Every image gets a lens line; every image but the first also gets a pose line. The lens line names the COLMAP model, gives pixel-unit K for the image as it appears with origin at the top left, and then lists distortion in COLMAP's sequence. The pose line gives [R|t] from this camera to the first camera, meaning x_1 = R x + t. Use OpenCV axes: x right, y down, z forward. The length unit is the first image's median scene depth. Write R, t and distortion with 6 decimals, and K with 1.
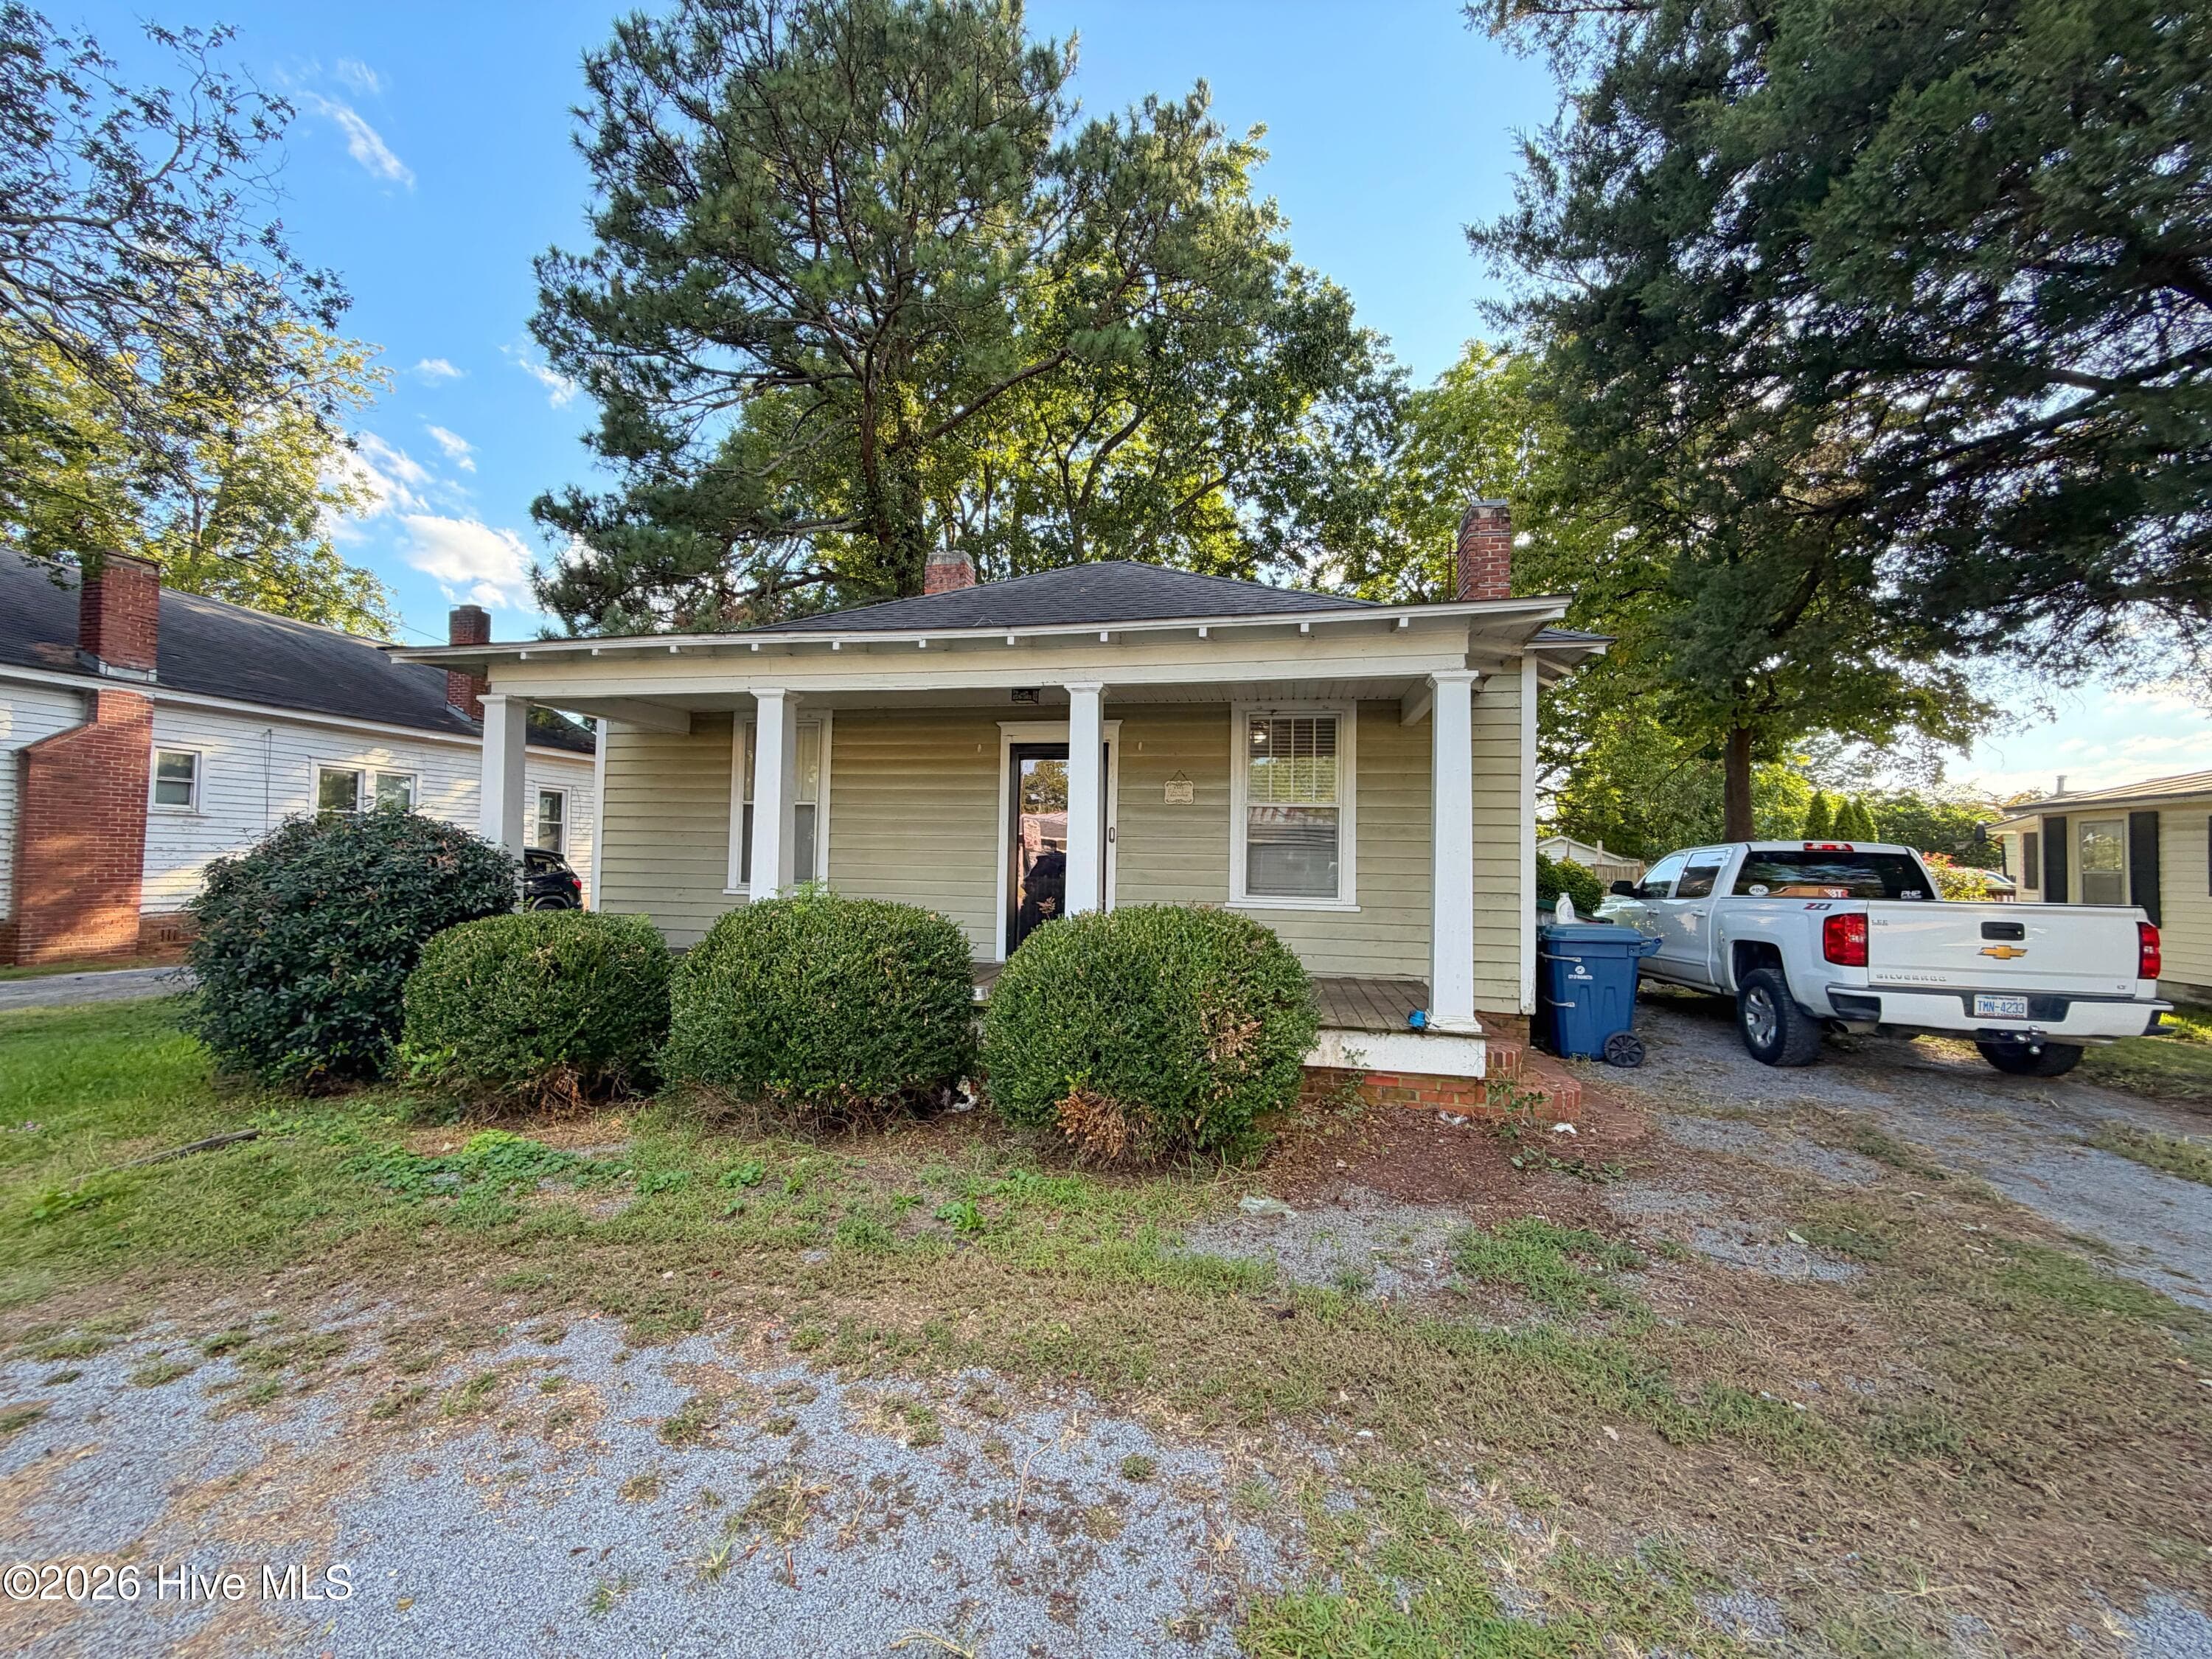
lens RADIAL K [[886.1, 0, 1138.2], [0, 886.1, 816.7], [0, 0, 1]] dist [-0.000204, 0.000075]
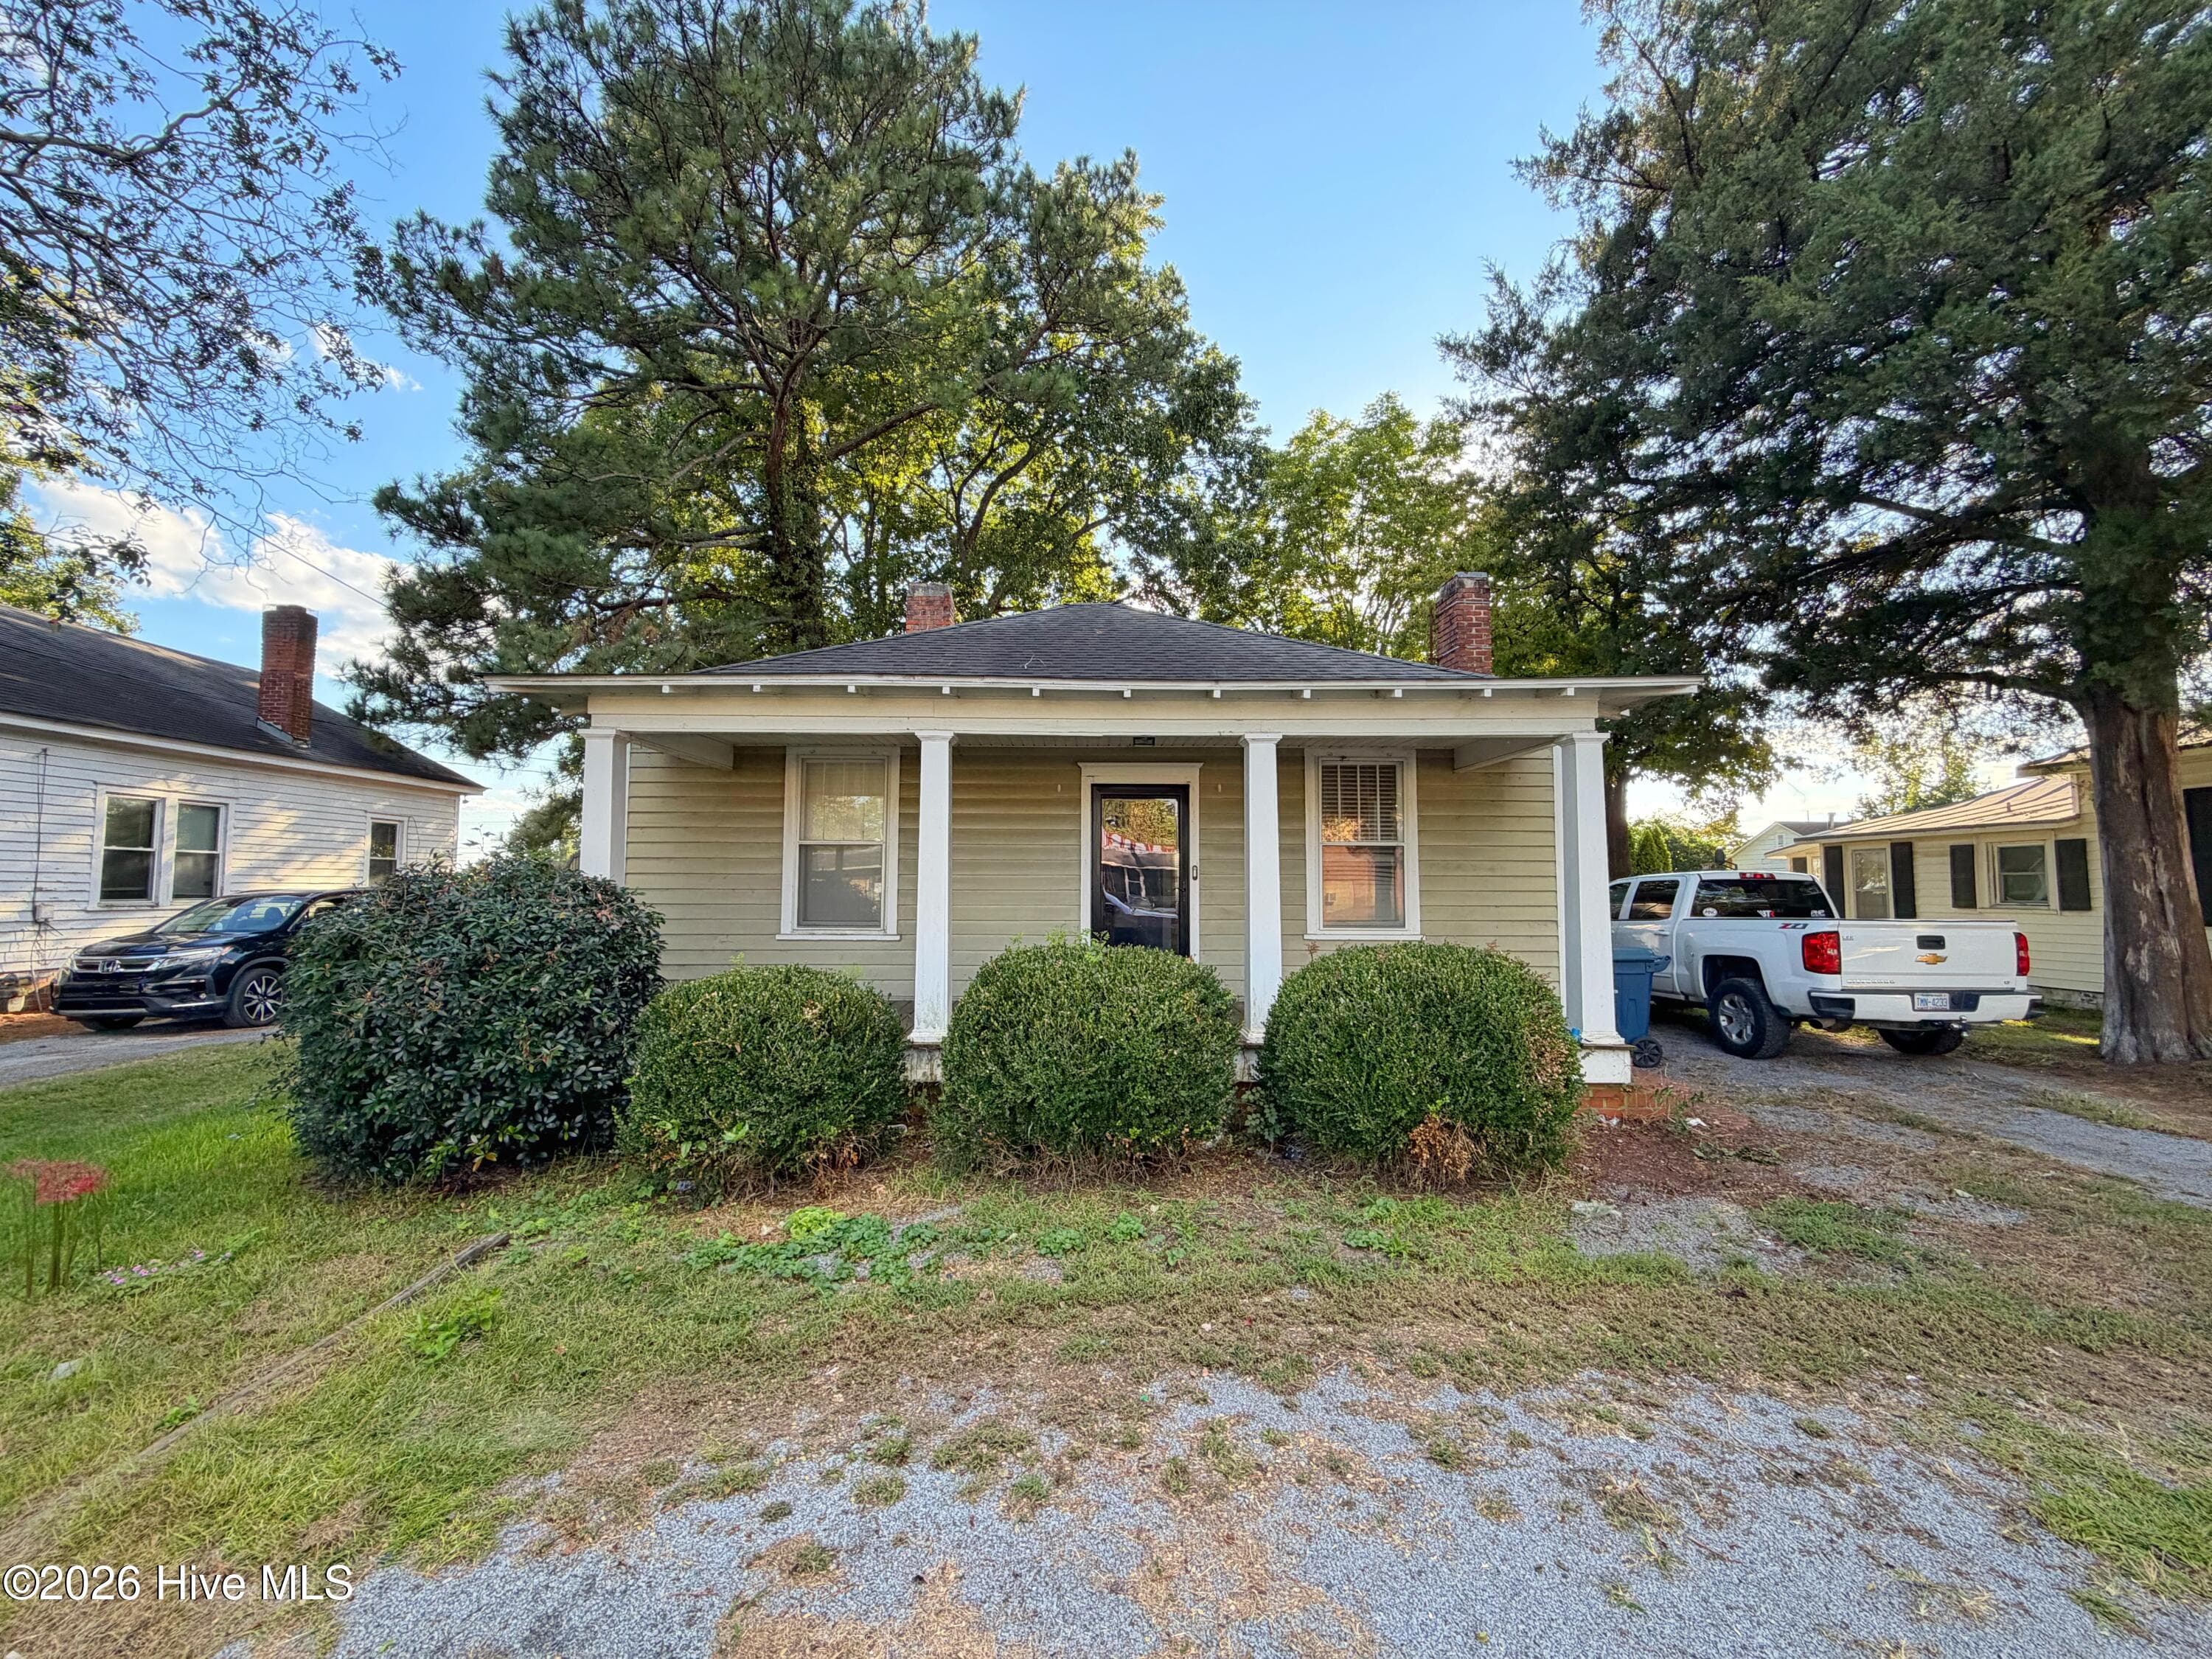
lens RADIAL K [[886.1, 0, 1089.5], [0, 886.1, 815.2], [0, 0, 1]] dist [-0.000204, 0.000075]
pose [[0.976157, 0.001537, 0.217062, -0.452331], [0.004706, 0.999590, -0.028244, -0.022209], [-0.217016, 0.028592, 0.975749, 0.009435]]
